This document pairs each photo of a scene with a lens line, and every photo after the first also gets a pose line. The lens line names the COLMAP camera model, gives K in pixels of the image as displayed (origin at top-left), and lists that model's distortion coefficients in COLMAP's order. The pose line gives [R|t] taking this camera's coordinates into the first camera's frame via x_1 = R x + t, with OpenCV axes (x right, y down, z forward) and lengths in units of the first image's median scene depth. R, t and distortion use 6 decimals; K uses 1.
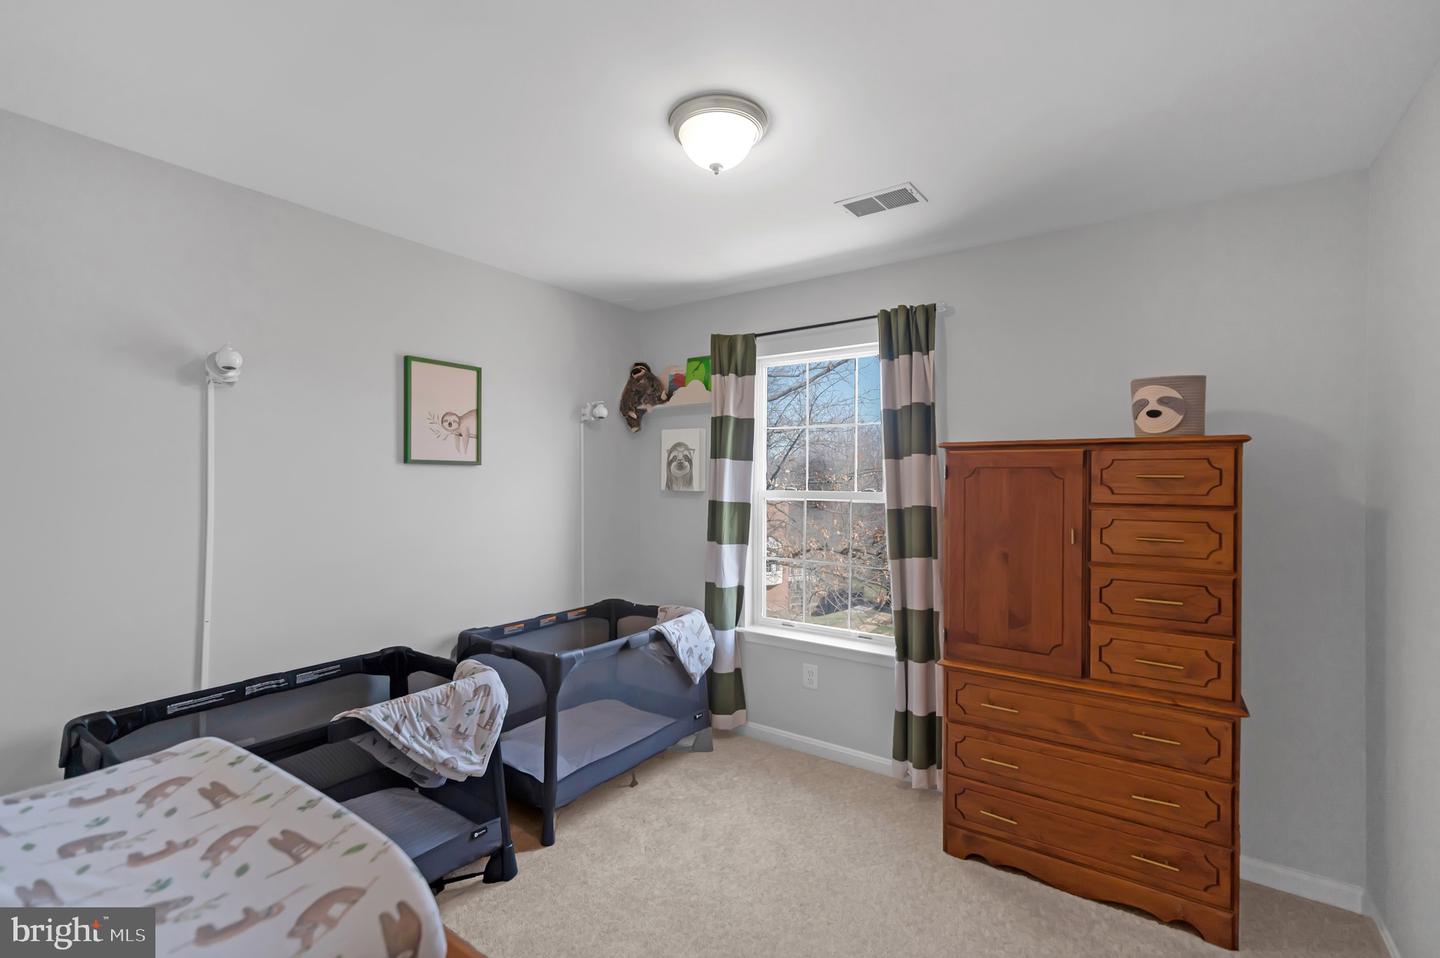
lens RADIAL K [[636.8, 0, 726.4], [0, 636.8, 479.7], [0, 0, 1]] dist [0.009518, -0.000096]
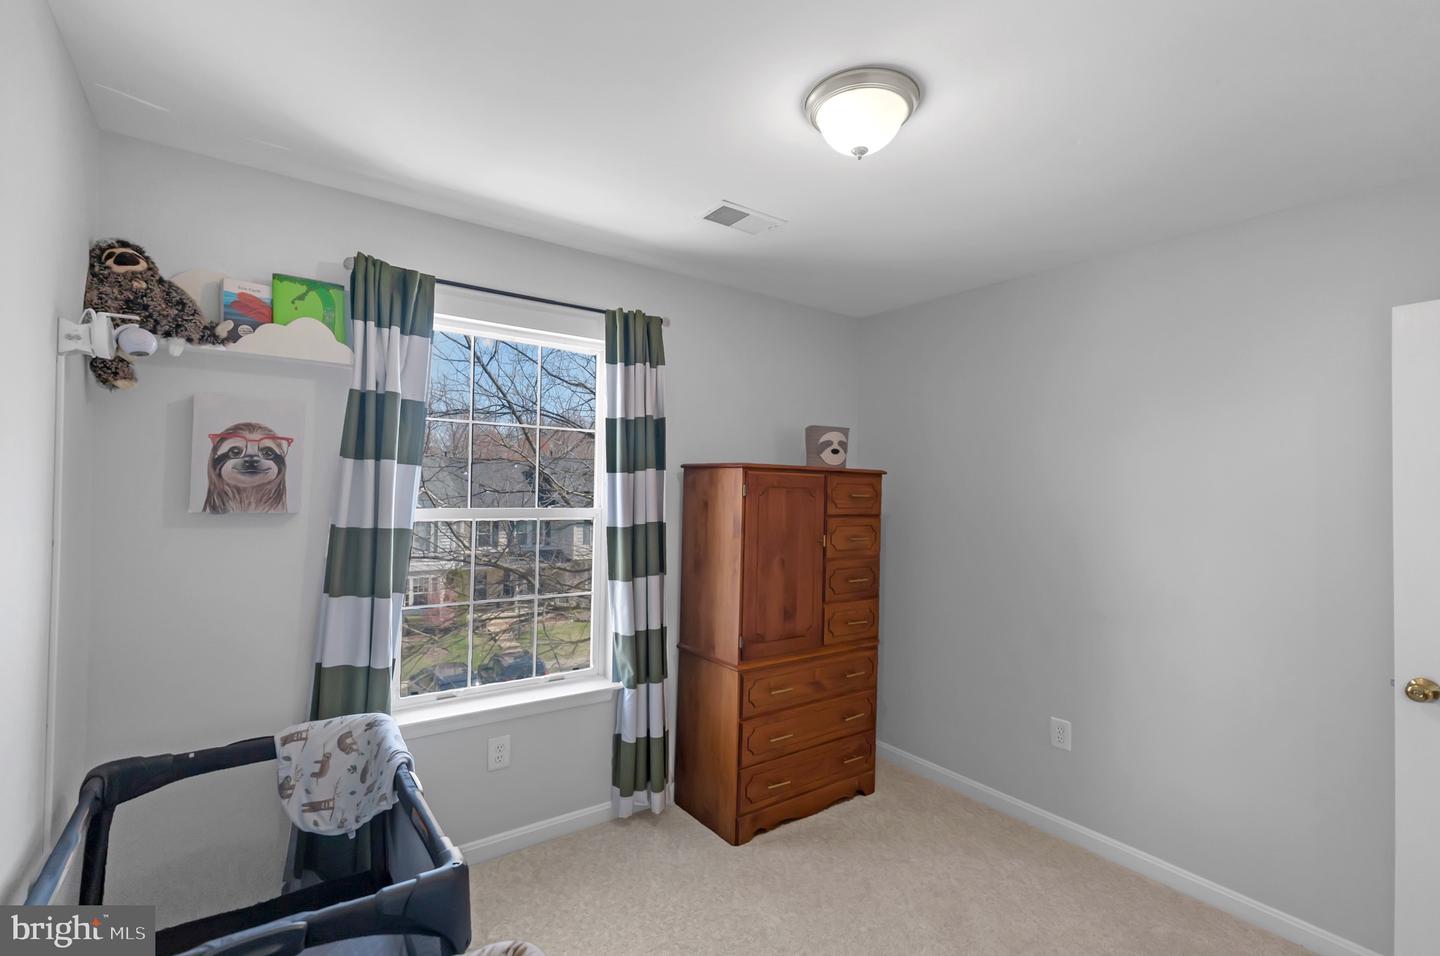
lens RADIAL K [[636.8, 0, 723.8], [0, 636.8, 479.4], [0, 0, 1]] dist [0.009518, -0.000096]
pose [[0.330831, 0.014938, 0.943572, -0.569981], [-0.016797, 0.999810, -0.009939, -0.015837], [-0.943540, -0.012561, 0.331019, 0.563634]]
